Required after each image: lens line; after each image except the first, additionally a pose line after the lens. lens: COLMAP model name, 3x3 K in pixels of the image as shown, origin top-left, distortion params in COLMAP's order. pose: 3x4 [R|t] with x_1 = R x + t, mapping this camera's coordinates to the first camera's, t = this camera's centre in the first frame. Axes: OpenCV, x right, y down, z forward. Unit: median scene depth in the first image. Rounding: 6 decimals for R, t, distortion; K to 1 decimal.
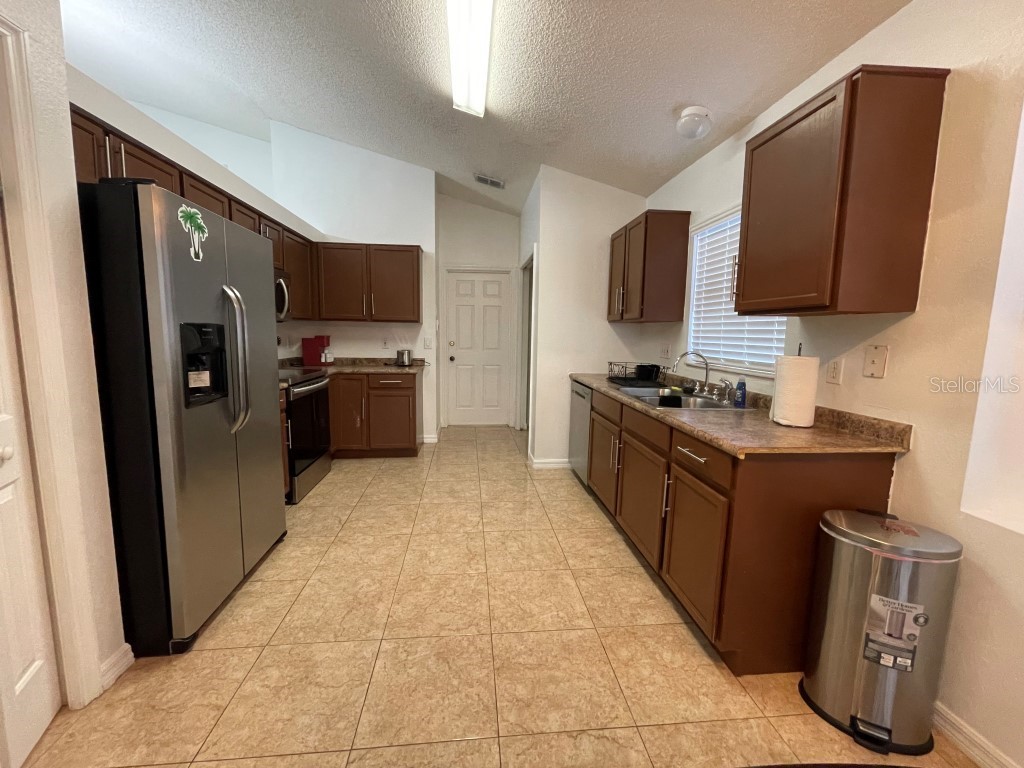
lens RADIAL K [[417.3, 0, 512.0], [0, 417.3, 384.0], [0, 0, 1]] dist [0.000259, 0.000038]
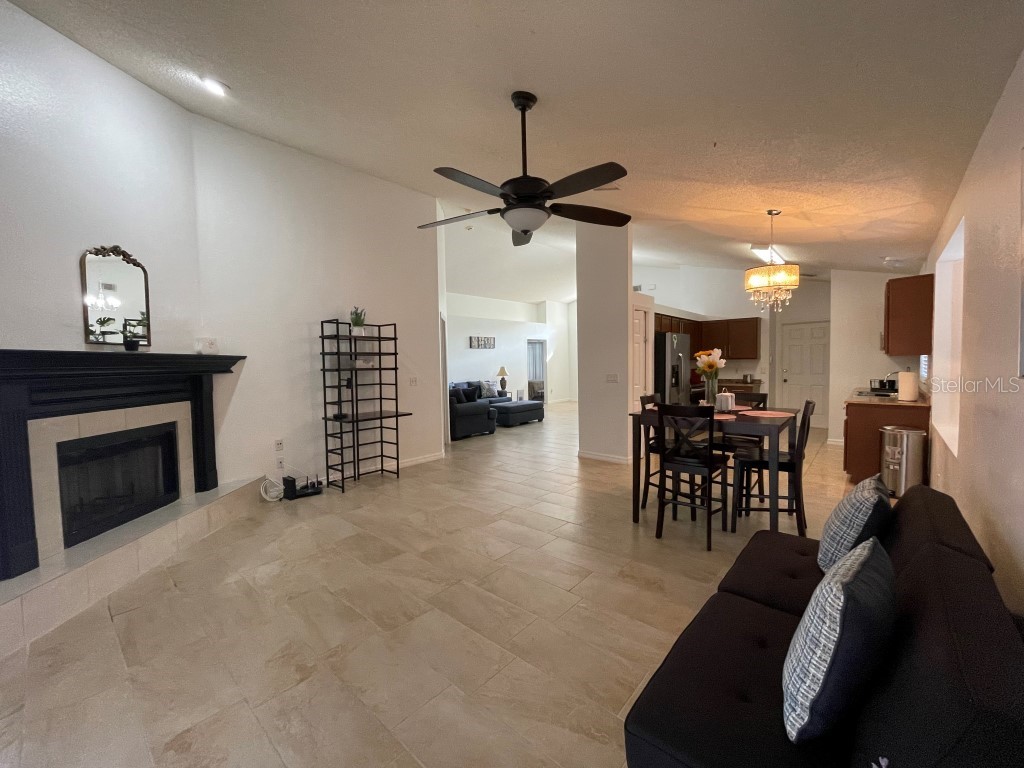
lens RADIAL K [[417.3, 0, 512.0], [0, 417.3, 384.0], [0, 0, 1]] dist [0.000259, 0.000038]
pose [[0.681013, 0.007805, -0.732230, 0.363676], [-0.061338, 0.997037, -0.046419, 0.104800], [0.729698, 0.076525, 0.679474, -0.949158]]
